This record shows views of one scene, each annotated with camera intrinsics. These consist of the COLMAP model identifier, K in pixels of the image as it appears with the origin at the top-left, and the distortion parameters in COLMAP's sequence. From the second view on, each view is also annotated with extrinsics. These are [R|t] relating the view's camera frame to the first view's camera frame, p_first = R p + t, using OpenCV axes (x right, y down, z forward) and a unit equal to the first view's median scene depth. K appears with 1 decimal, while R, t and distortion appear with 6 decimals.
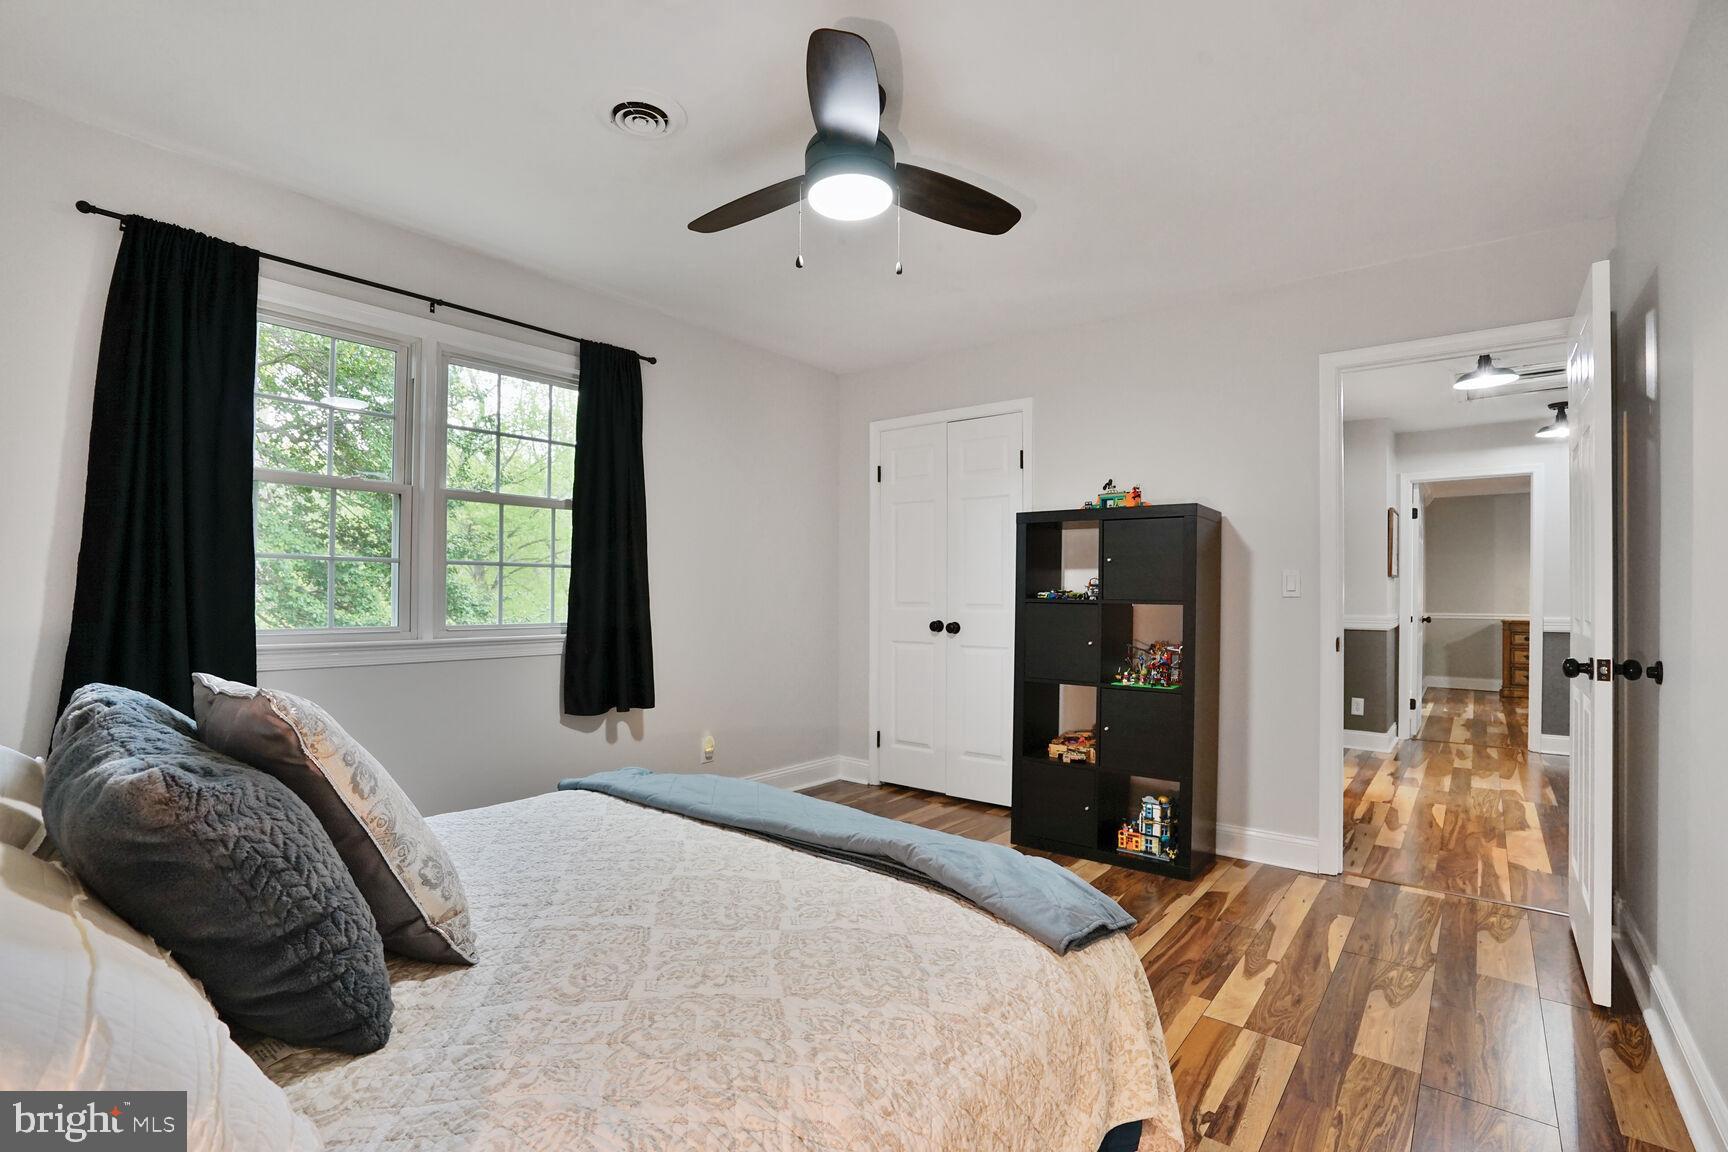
lens RADIAL K [[794.7, 0, 861.9], [0, 794.7, 579.8], [0, 0, 1]] dist [-0.057683, 0.019812]
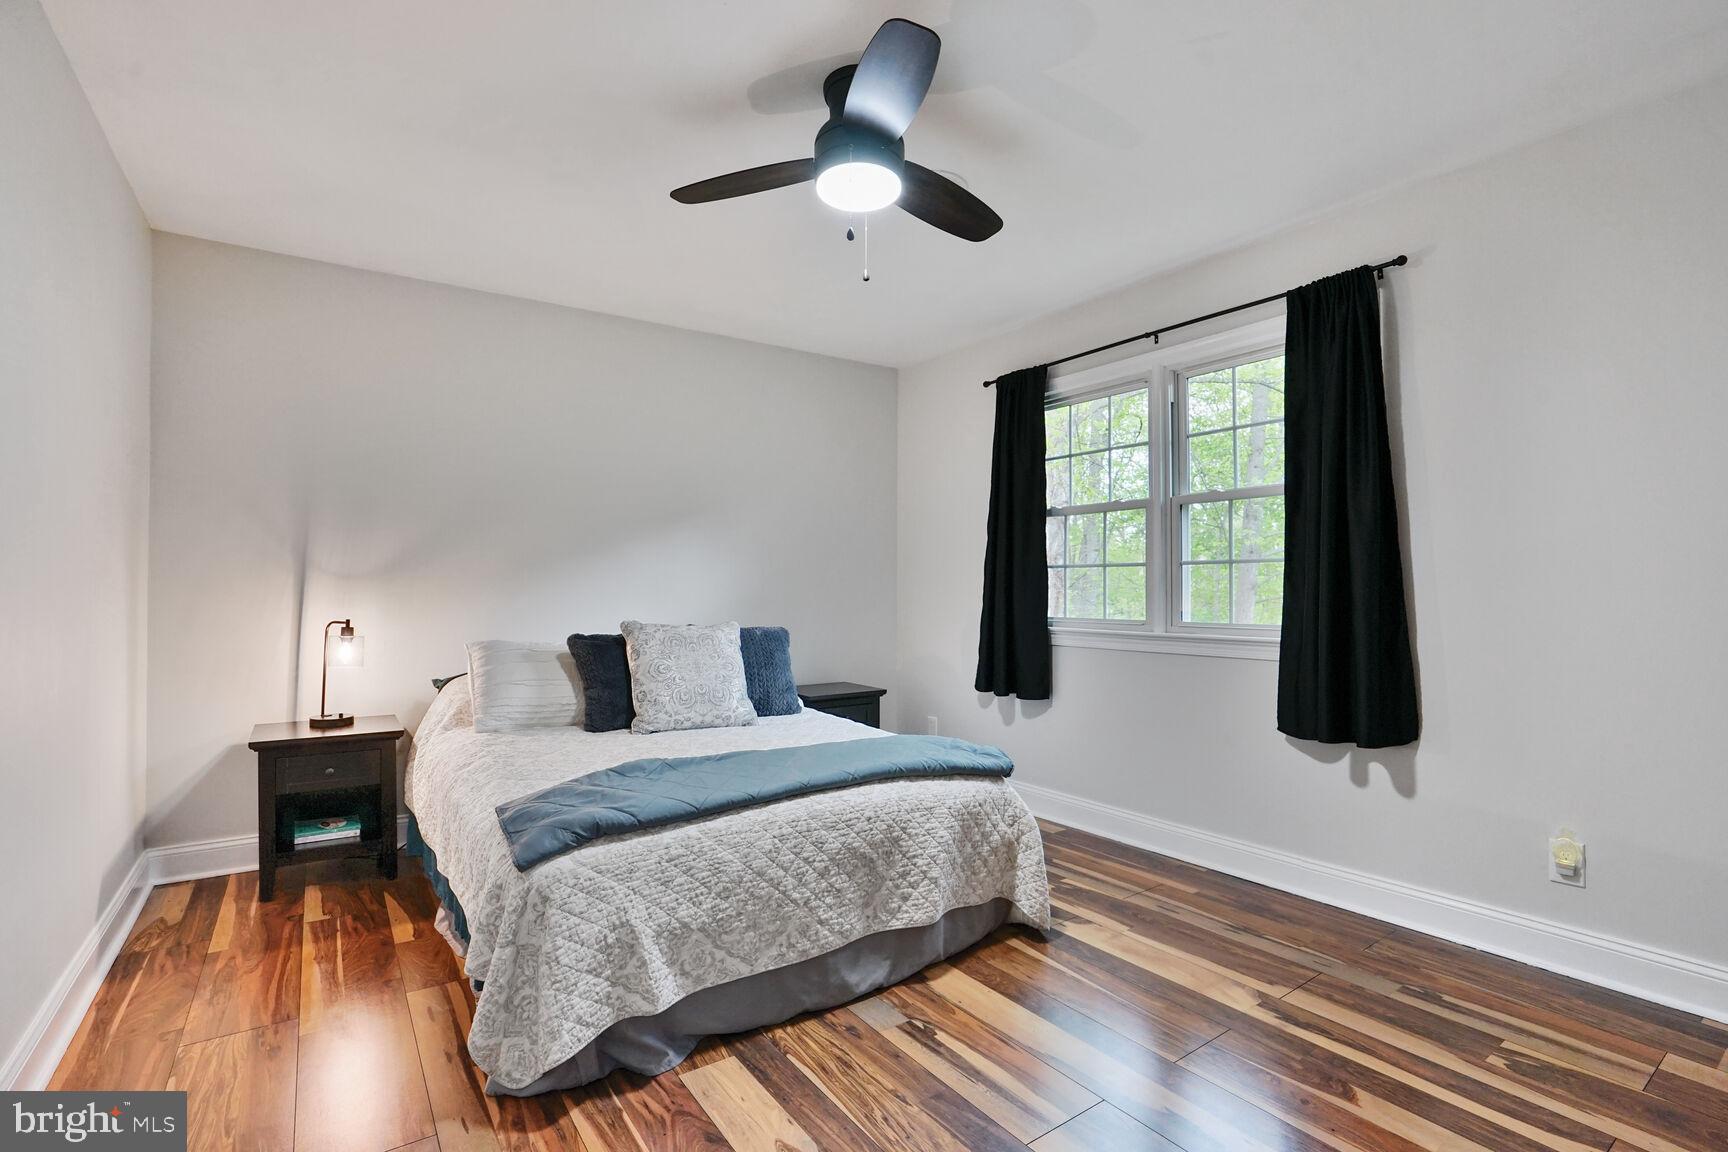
lens RADIAL K [[794.7, 0, 862.7], [0, 794.7, 585.7], [0, 0, 1]] dist [-0.057683, 0.019812]
pose [[-0.285090, -0.013321, -0.958408, 0.585879], [0.010950, 0.999793, -0.017154, 0.021133], [0.958438, -0.015385, -0.284885, 0.806670]]
